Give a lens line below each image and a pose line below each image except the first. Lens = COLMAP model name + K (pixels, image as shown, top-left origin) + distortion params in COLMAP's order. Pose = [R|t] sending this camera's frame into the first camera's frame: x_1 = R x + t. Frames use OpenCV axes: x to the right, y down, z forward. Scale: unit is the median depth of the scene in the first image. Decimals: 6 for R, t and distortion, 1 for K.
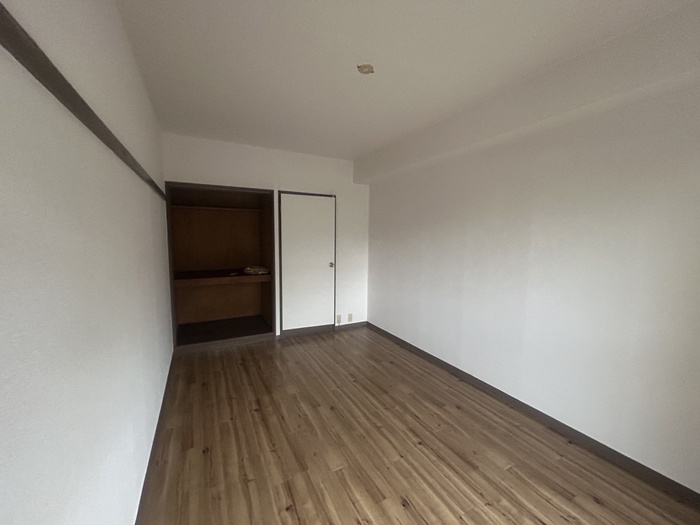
lens RADIAL K [[284.9, 0, 351.4], [0, 284.9, 262.3], [0, 0, 1]] dist [0.001603, 0.000528]
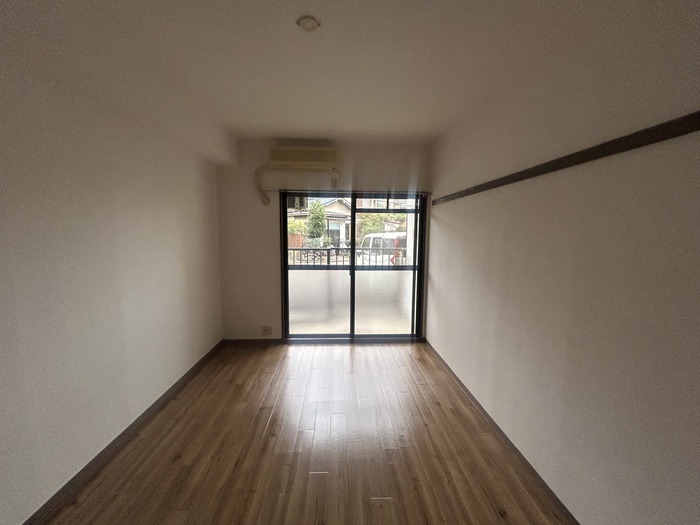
lens RADIAL K [[284.9, 0, 354.2], [0, 284.9, 265.3], [0, 0, 1]] dist [0.001603, 0.000528]
pose [[-0.906716, -0.066273, 0.416503, -0.232800], [0.021961, 0.978817, 0.203556, -0.095374], [-0.421170, 0.193714, -0.886053, 0.952236]]
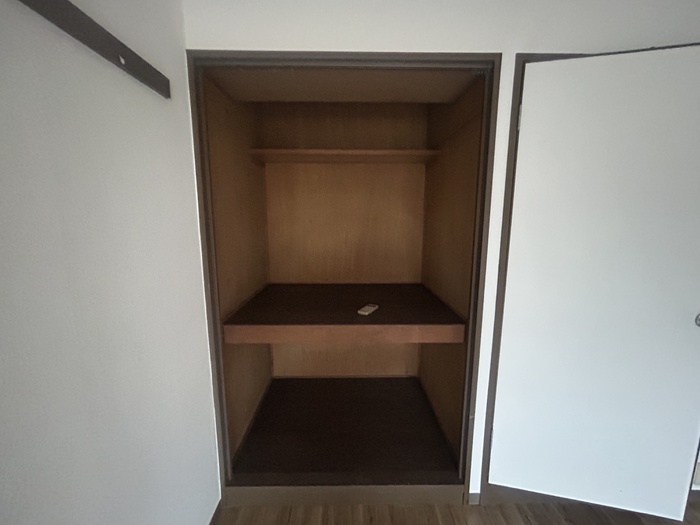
lens RADIAL K [[284.9, 0, 350.2], [0, 284.9, 263.0], [0, 0, 1]] dist [0.001603, 0.000528]
pose [[0.885106, 0.062703, -0.461146, -0.274456], [-0.036480, 0.997181, 0.065571, -0.053966], [0.463958, -0.041214, 0.884898, 0.688998]]
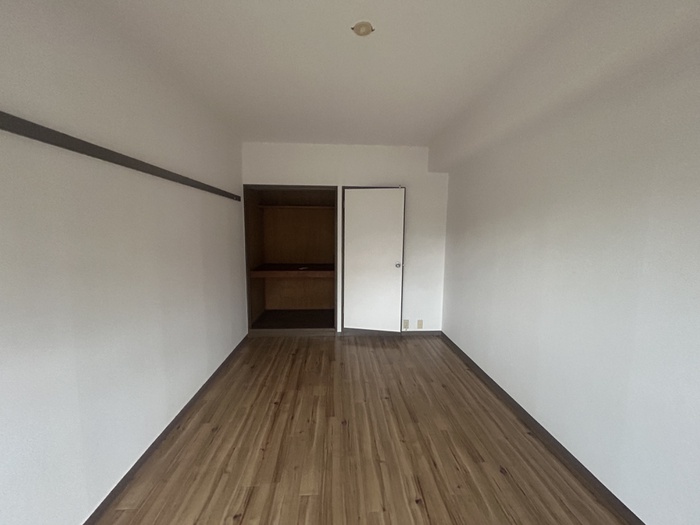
lens RADIAL K [[284.9, 0, 350.8], [0, 284.9, 261.2], [0, 0, 1]] dist [0.001603, 0.000528]
pose [[0.901683, 0.042684, -0.430286, 0.217243], [-0.040129, 0.999082, 0.015017, -0.009073], [0.430532, 0.003726, 0.902568, 0.130383]]
